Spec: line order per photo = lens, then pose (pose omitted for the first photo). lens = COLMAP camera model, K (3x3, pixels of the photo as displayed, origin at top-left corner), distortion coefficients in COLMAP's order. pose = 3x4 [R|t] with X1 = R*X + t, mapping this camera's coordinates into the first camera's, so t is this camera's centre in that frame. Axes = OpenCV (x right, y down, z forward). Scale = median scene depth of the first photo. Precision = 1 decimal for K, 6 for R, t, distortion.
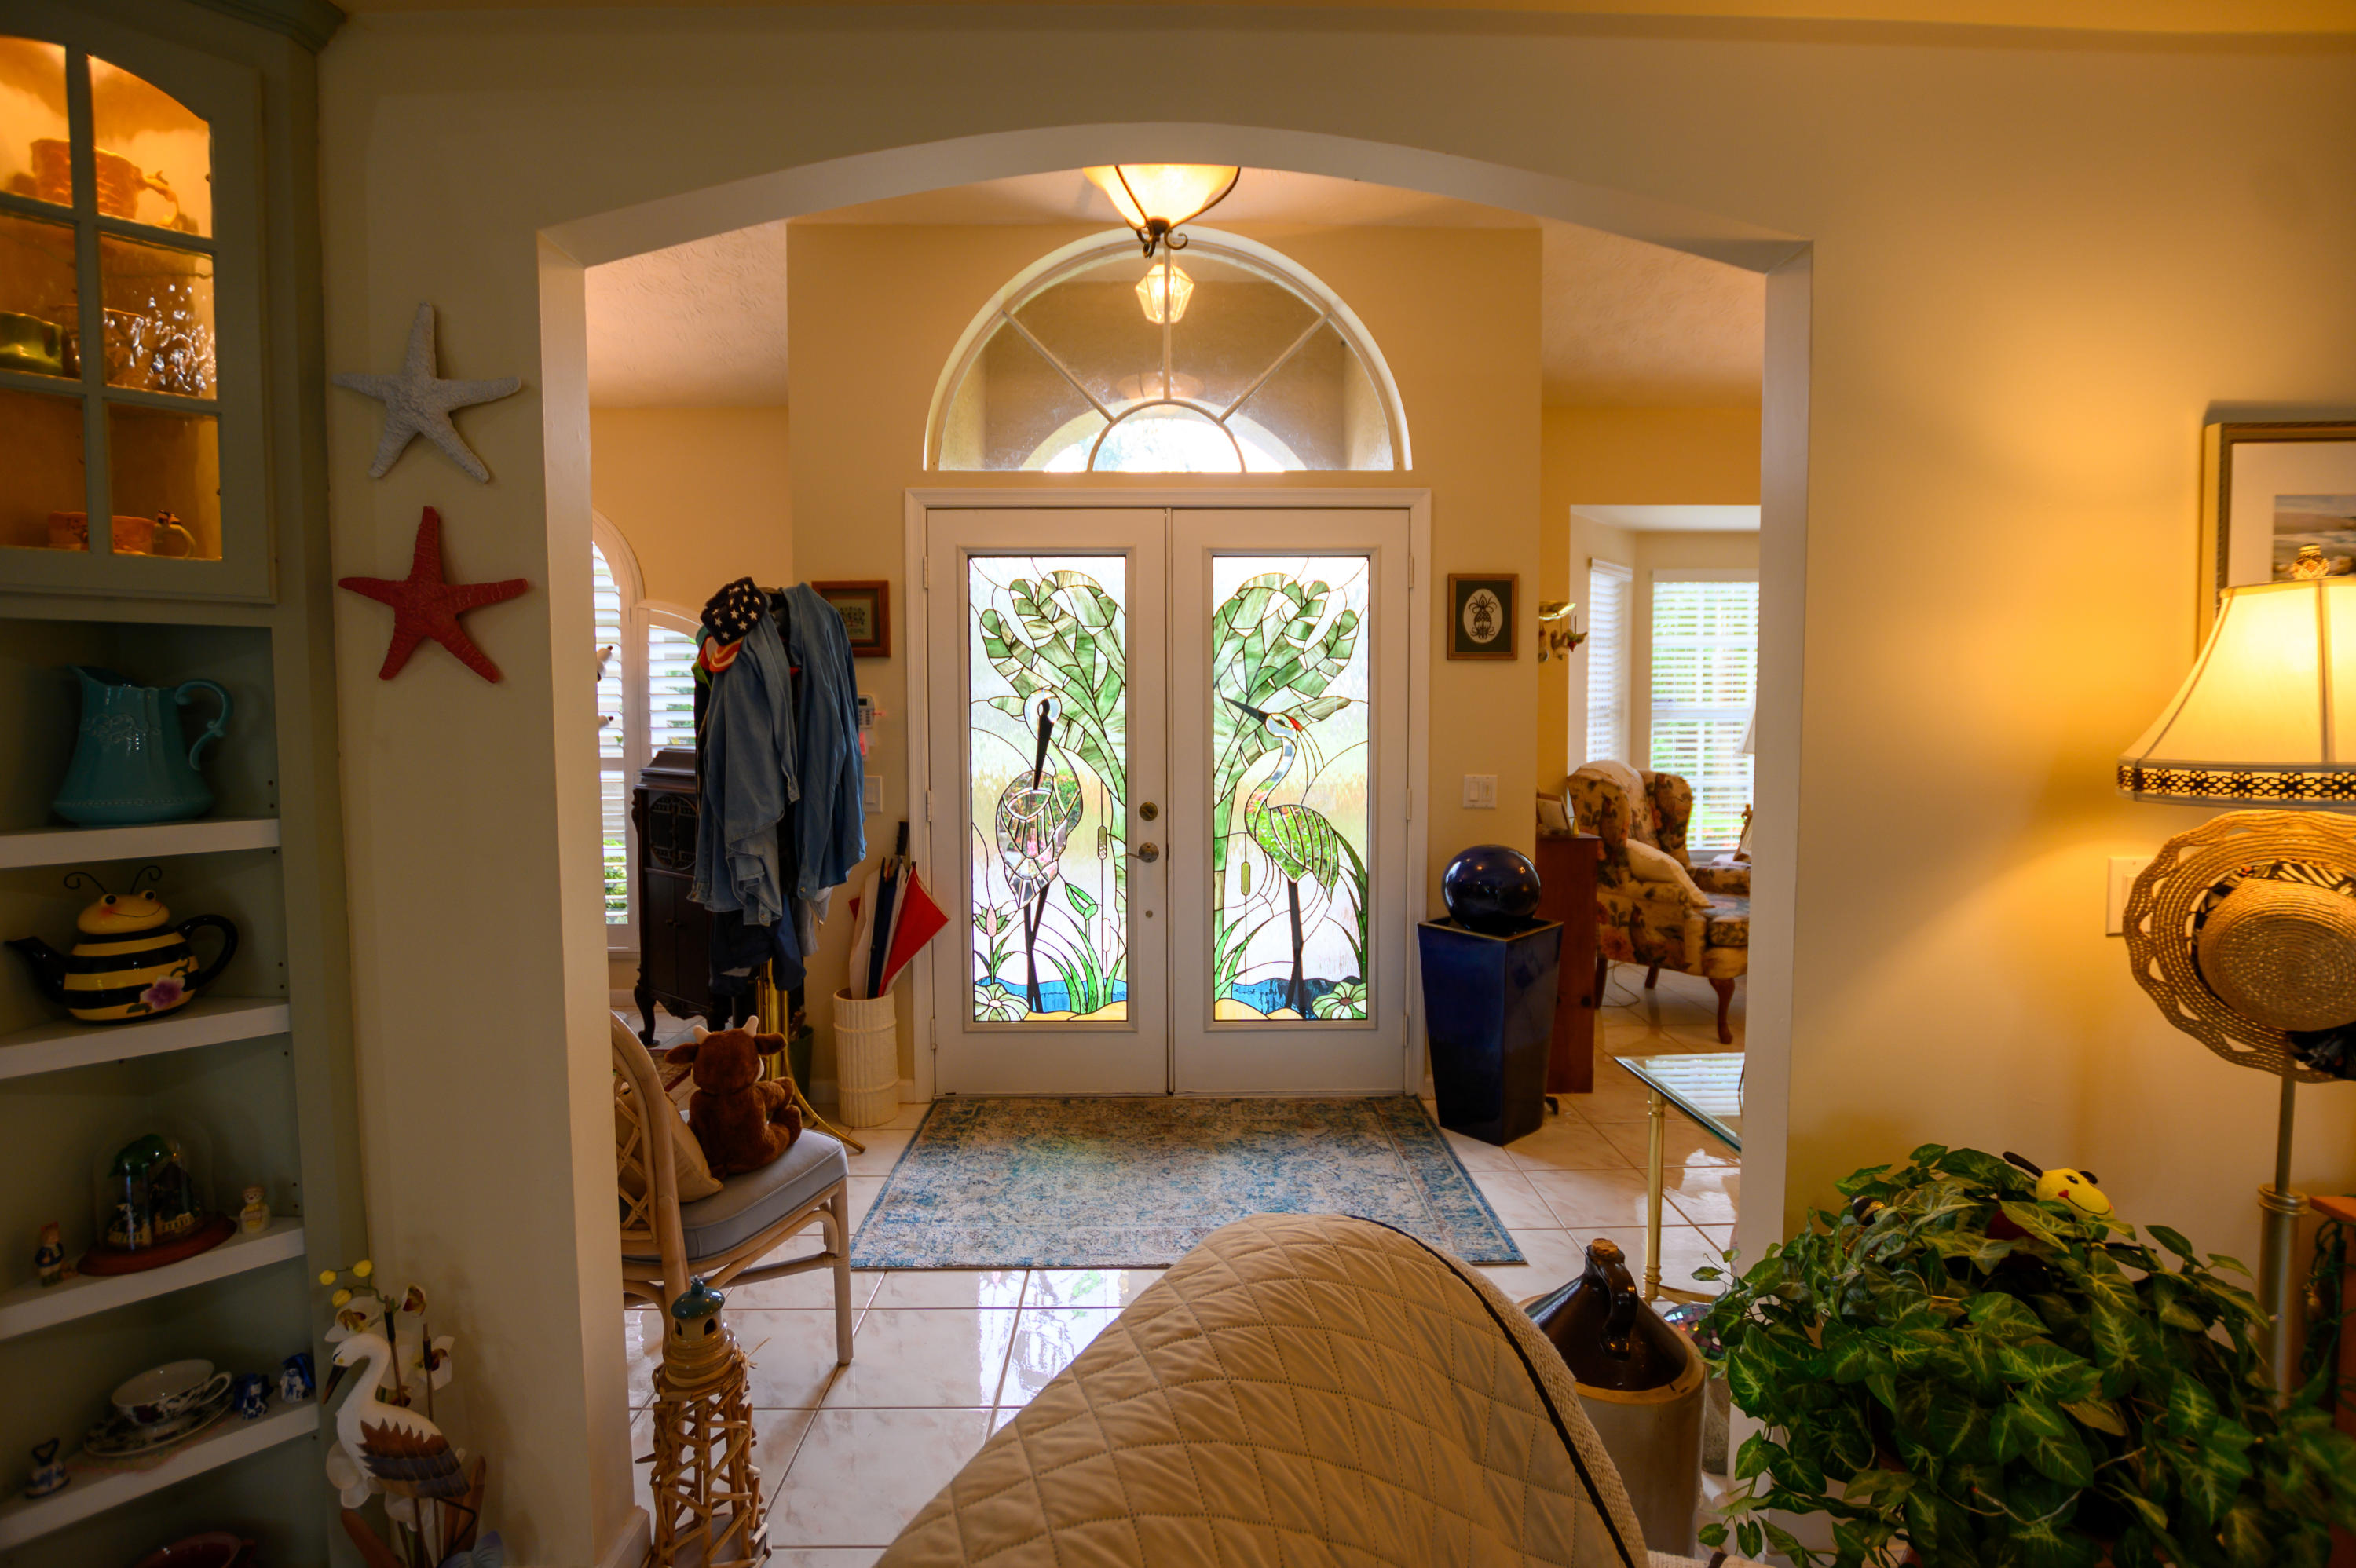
lens RADIAL K [[1046.2, 0, 1194.3], [0, 1046.2, 767.5], [0, 0, 1]] dist [-0.029889, 0.000911]
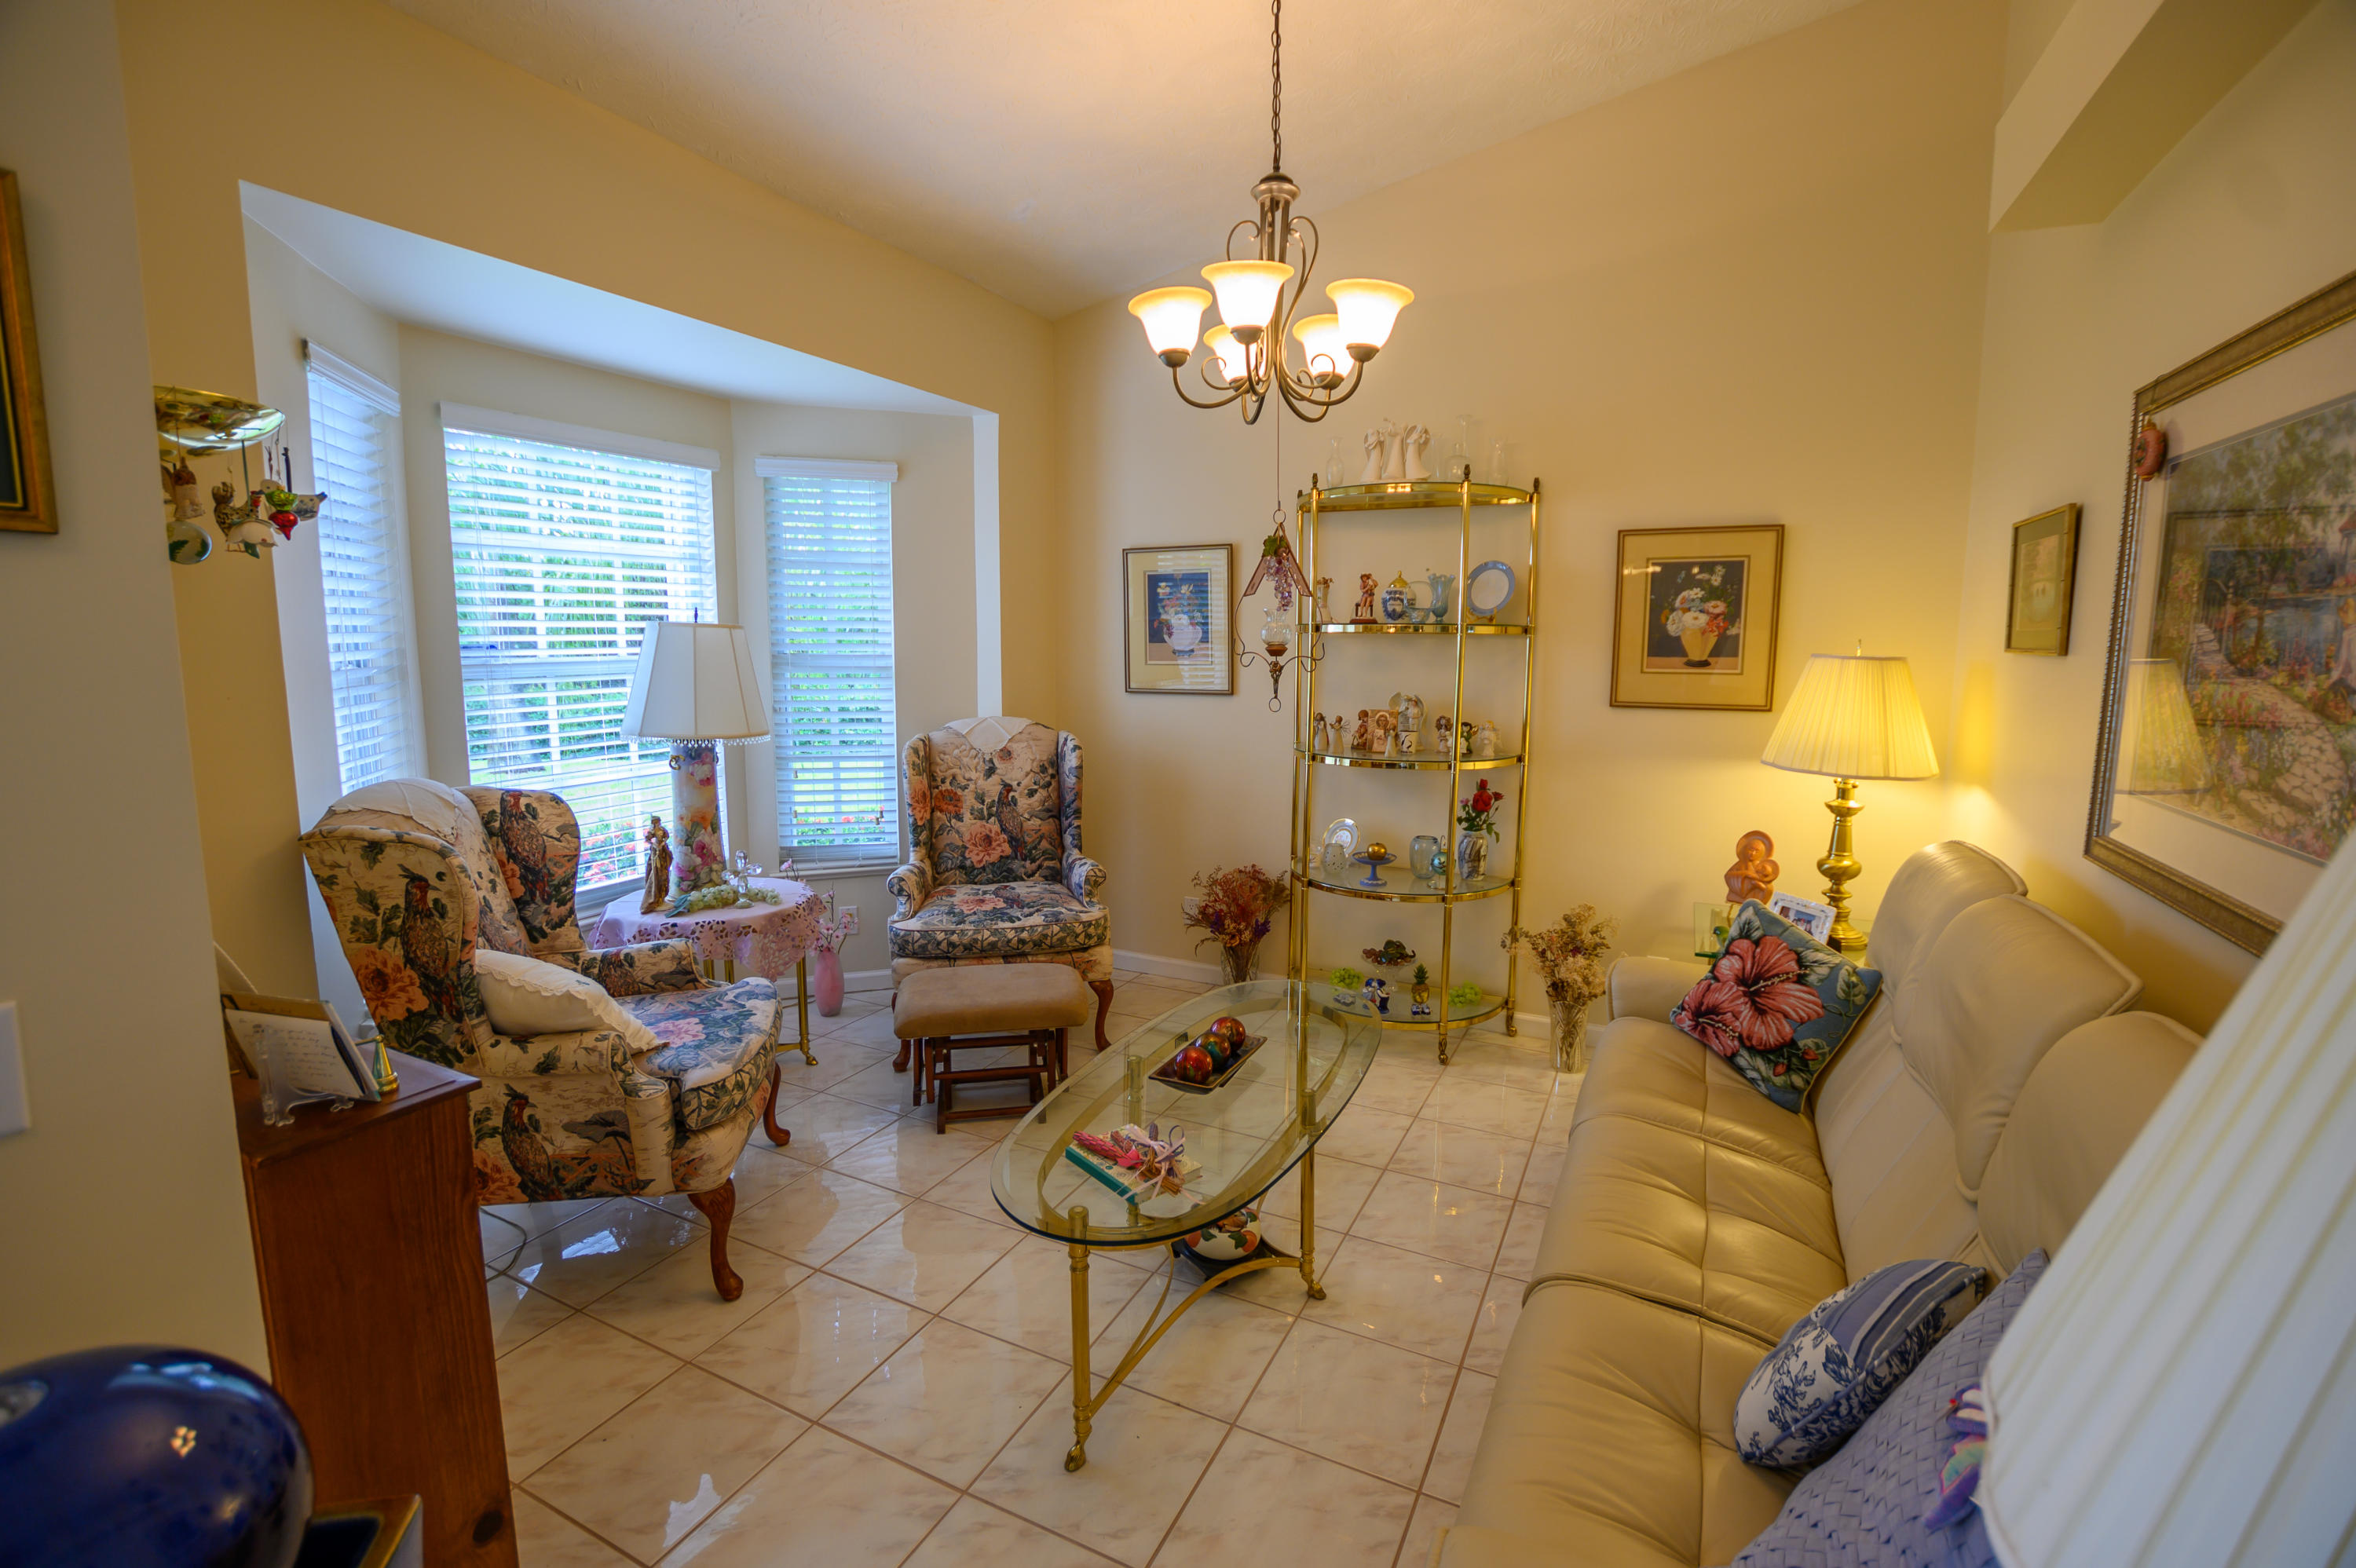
lens RADIAL K [[1046.2, 0, 1198.7], [0, 1046.2, 771.9], [0, 0, 1]] dist [-0.029889, 0.000911]
pose [[0.462521, -0.108811, 0.879906, 0.204378], [0.042088, 0.994016, 0.100799, -0.056813], [-0.885609, -0.009588, 0.464333, 0.606269]]
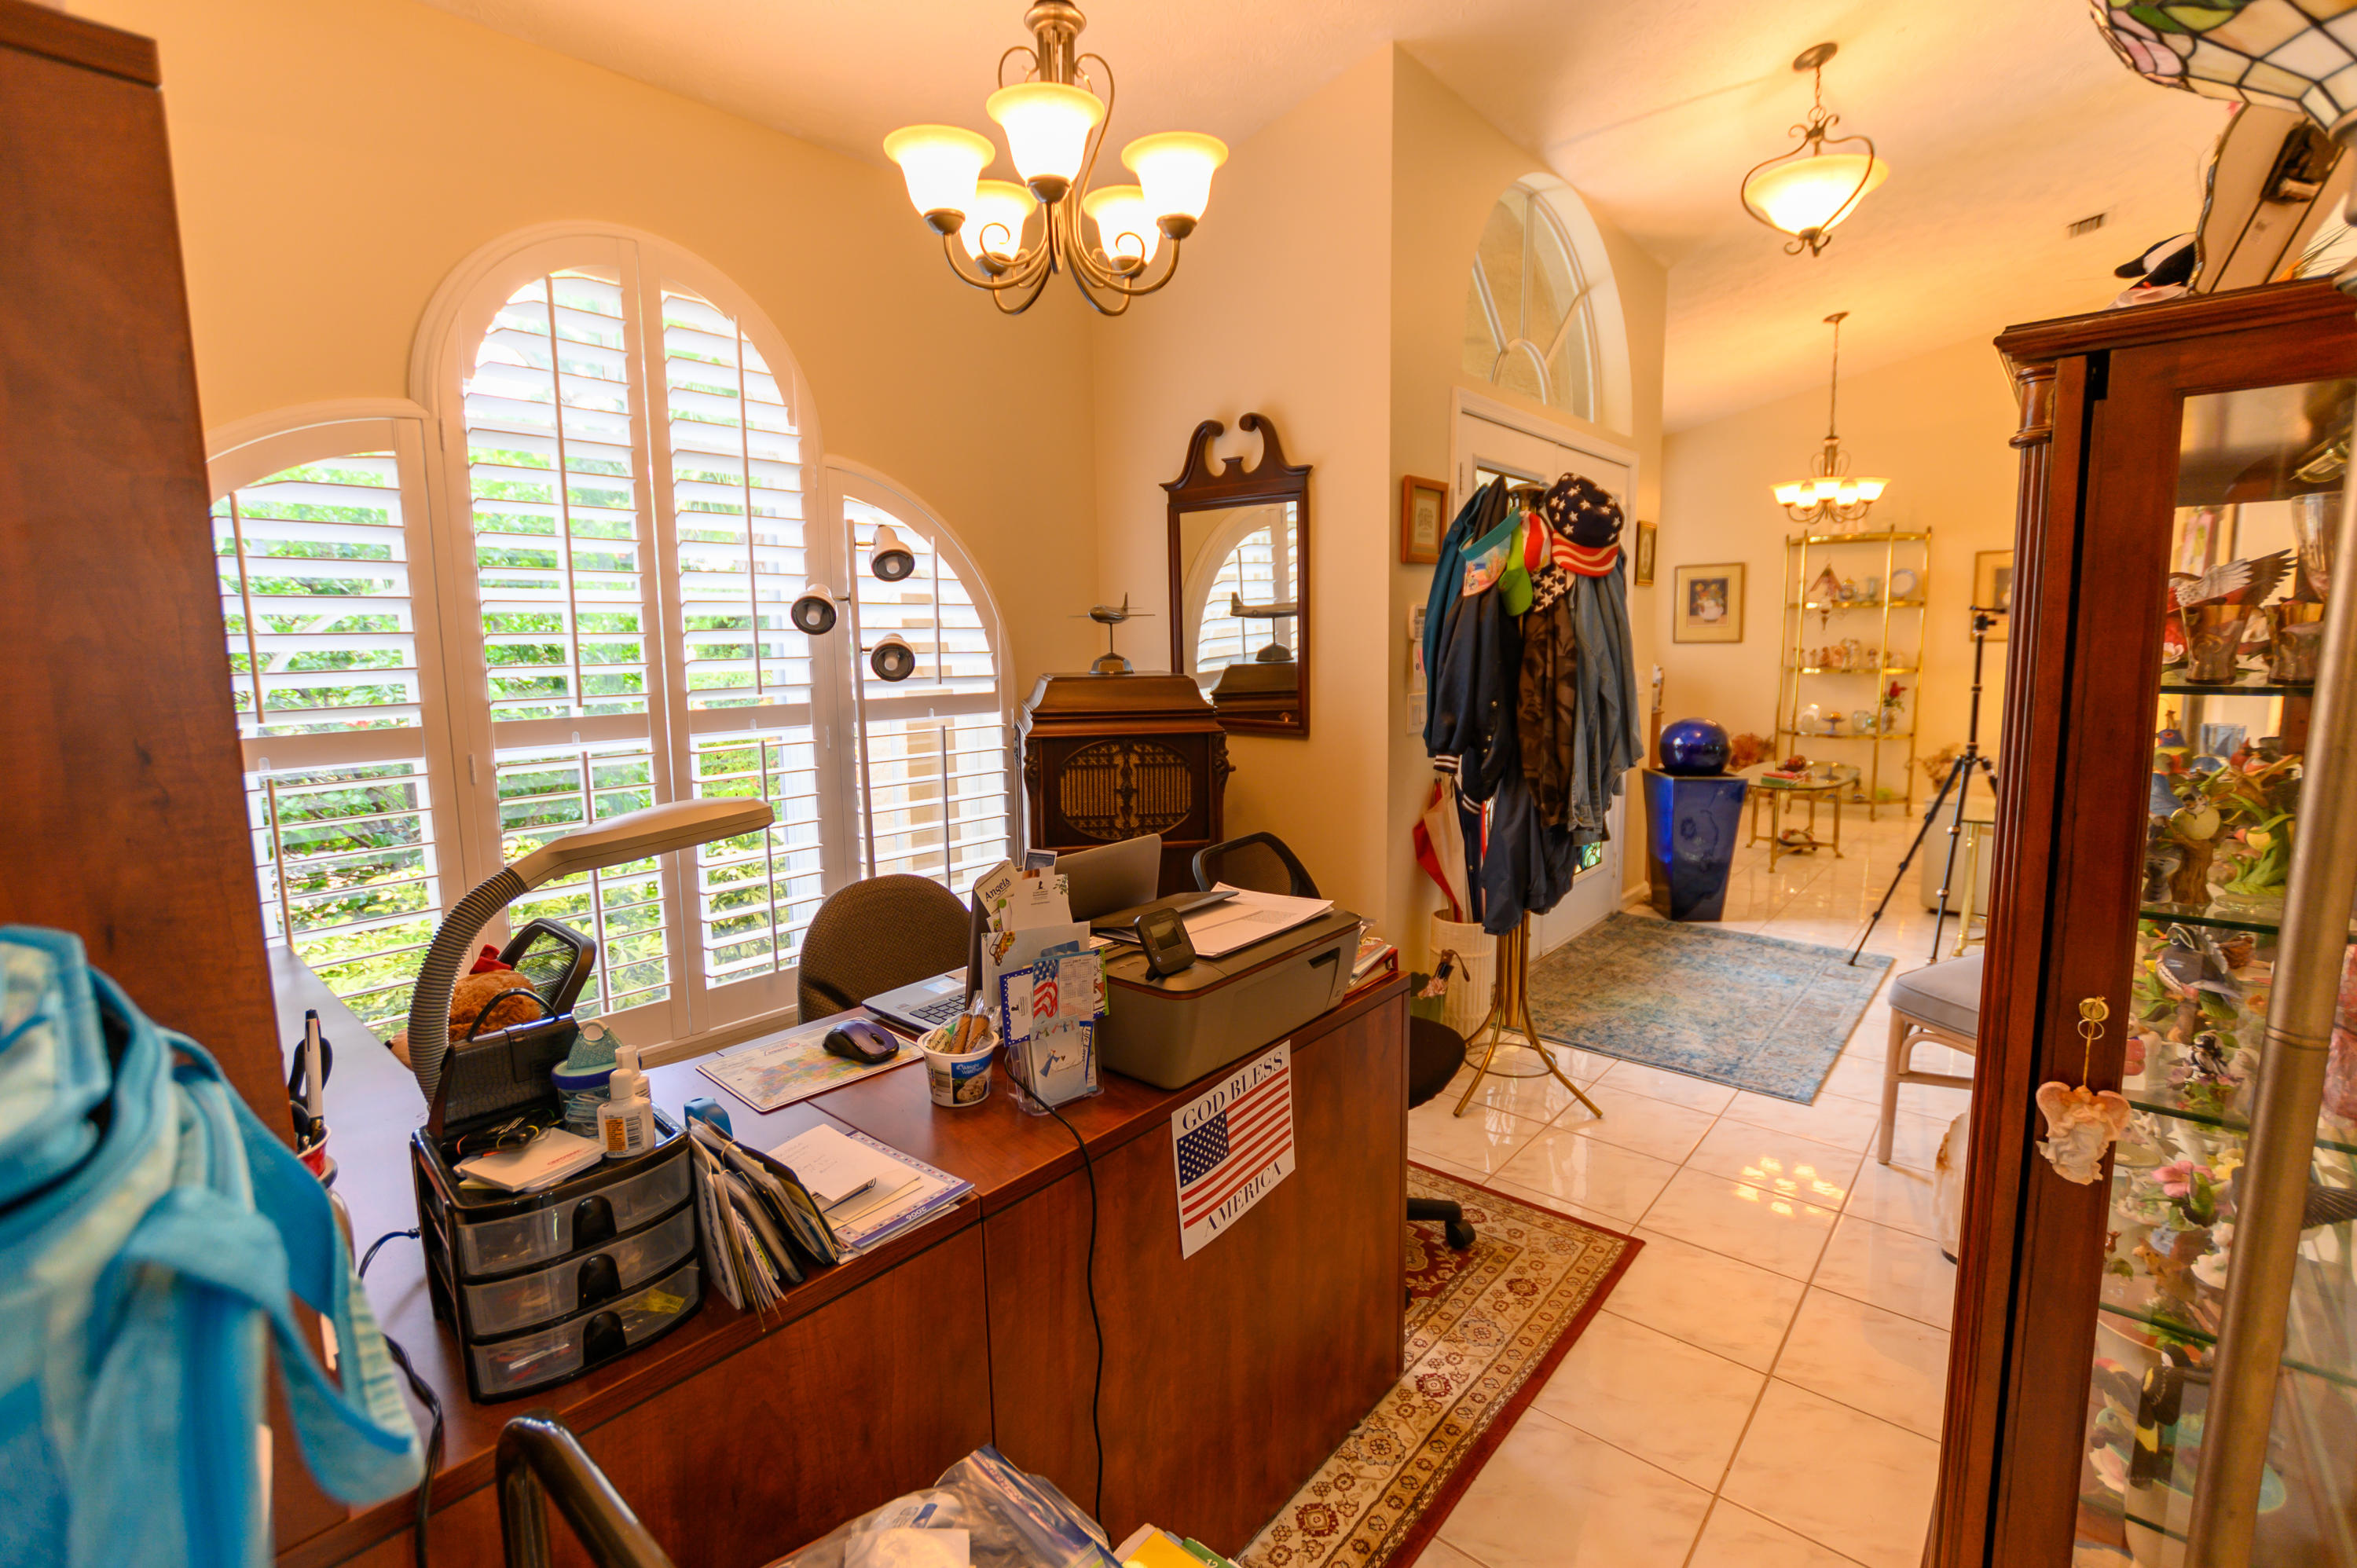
lens RADIAL K [[1046.7, 0, 1154.4], [0, 1046.7, 772.7], [0, 0, 1]] dist [-0.029889, 0.000911]
pose [[0.692522, -0.101051, 0.714284, -1.089506], [0.053614, 0.994612, 0.088729, -0.013168], [-0.719402, -0.023152, 0.694208, 0.489070]]
